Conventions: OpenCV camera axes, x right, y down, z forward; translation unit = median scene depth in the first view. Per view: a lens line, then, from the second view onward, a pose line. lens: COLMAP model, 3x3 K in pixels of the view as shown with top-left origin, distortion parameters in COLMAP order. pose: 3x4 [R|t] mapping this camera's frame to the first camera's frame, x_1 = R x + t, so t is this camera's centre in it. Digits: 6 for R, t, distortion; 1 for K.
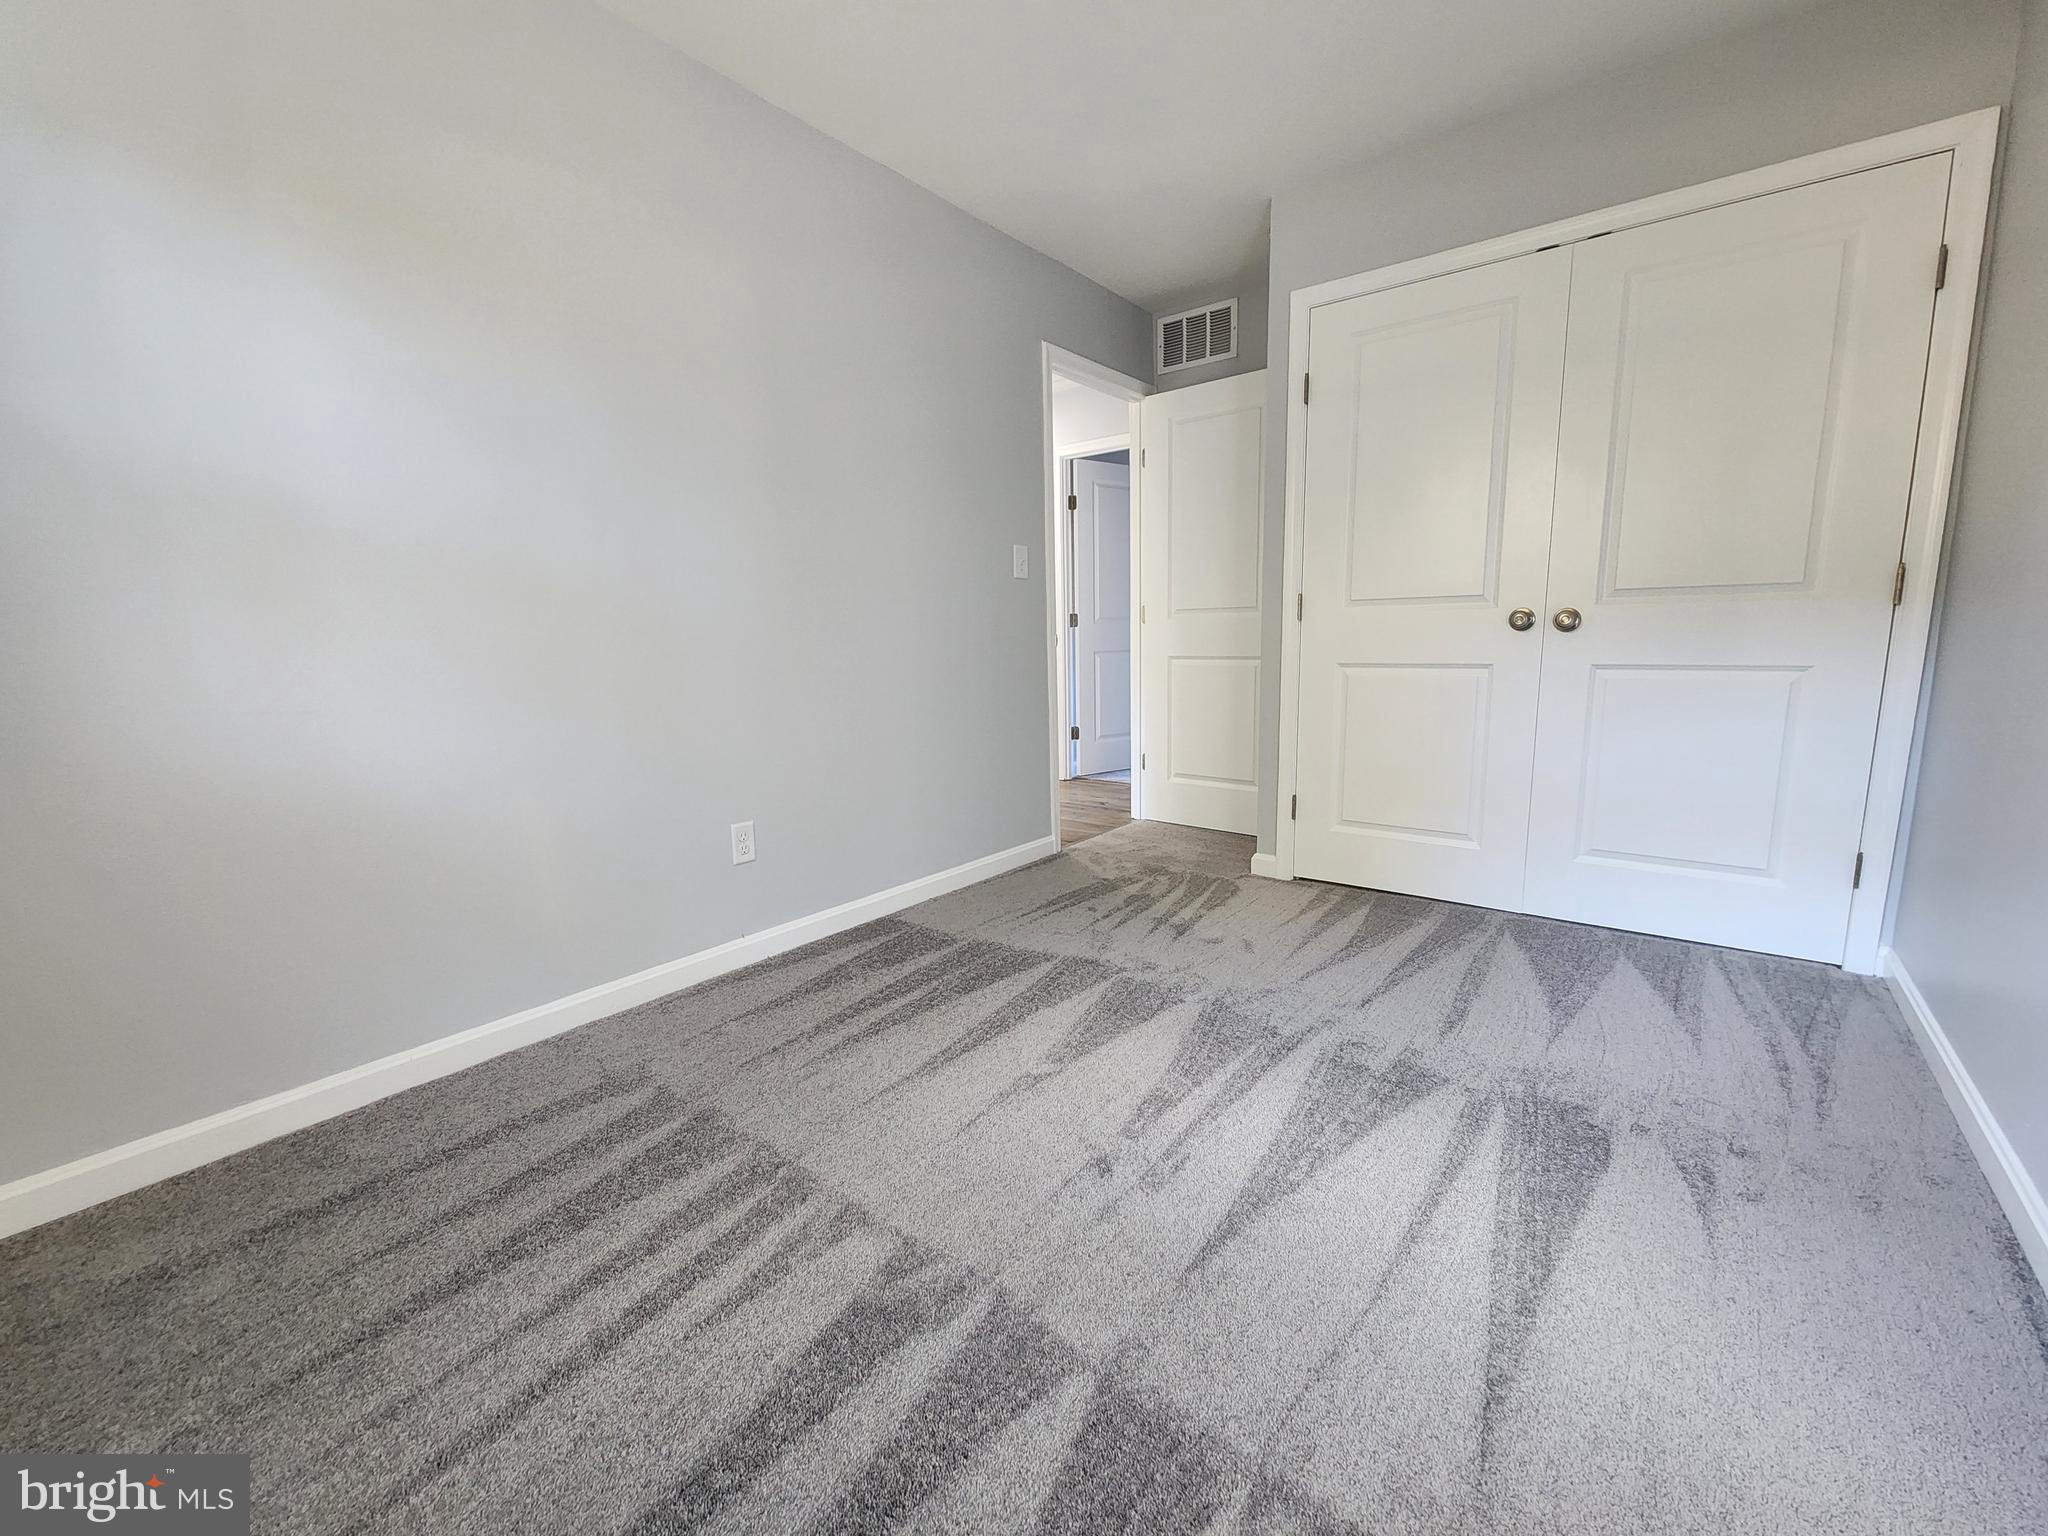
lens RADIAL K [[839.7, 0, 1025.5], [0, 839.7, 764.3], [0, 0, 1]] dist [0.000329, -0.000838]
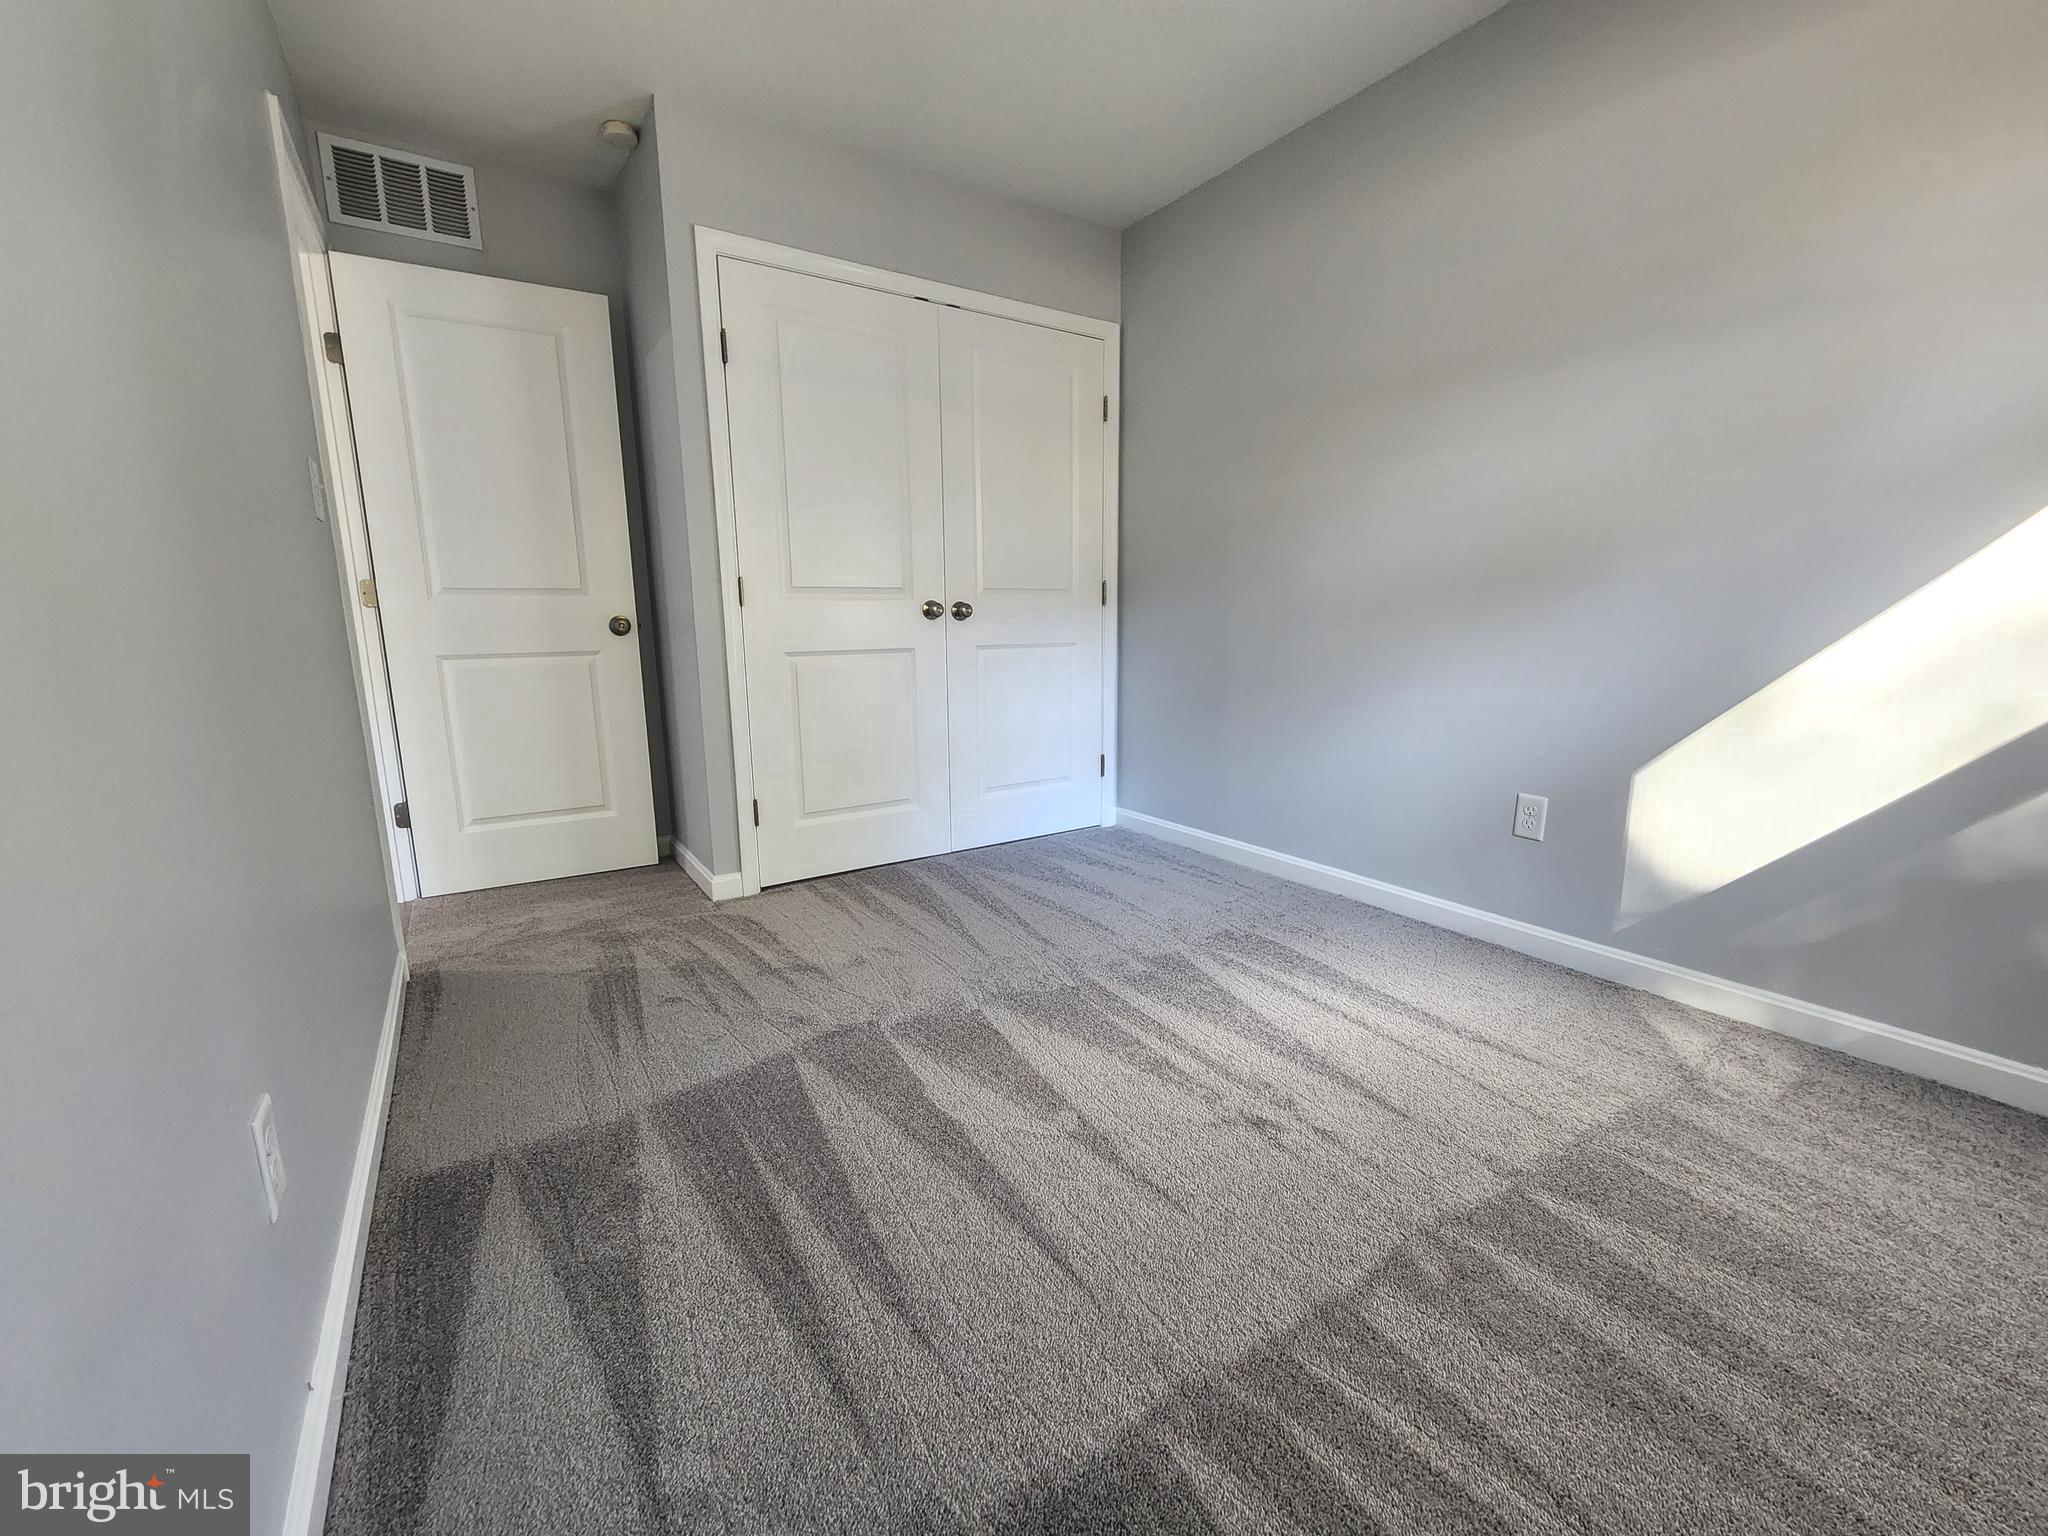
lens RADIAL K [[839.7, 0, 1025.5], [0, 839.7, 764.3], [0, 0, 1]] dist [0.000329, -0.000838]
pose [[0.319649, -0.151175, 0.935399, -0.503320], [0.150393, 0.982771, 0.107438, -0.063389], [-0.935525, 0.106336, 0.336877, 0.485698]]
